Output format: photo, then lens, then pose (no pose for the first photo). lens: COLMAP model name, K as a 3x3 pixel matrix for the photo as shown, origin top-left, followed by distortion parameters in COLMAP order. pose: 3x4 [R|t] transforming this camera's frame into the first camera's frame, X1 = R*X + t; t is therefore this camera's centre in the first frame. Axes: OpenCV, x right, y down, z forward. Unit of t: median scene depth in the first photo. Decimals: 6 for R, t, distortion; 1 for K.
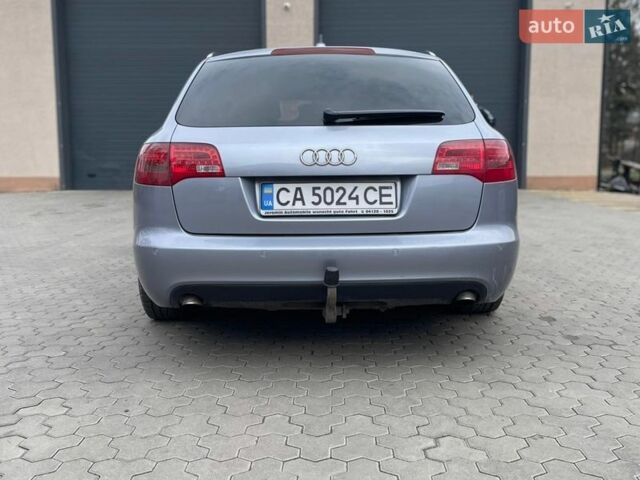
lens RADIAL K [[625.1, 0, 320.0], [0, 625.1, 240.0], [0, 0, 1]] dist [0.057298, -0.004695]
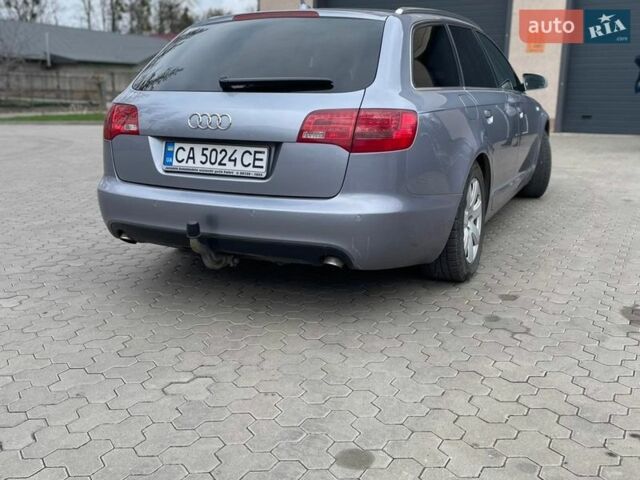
lens RADIAL K [[625.1, 0, 320.0], [0, 625.1, 240.0], [0, 0, 1]] dist [0.057298, -0.004695]
pose [[0.901704, 0.115788, -0.416560, 0.668437], [-0.072588, 0.990339, 0.118151, -0.069097], [0.426216, -0.076300, 0.901398, 0.060352]]
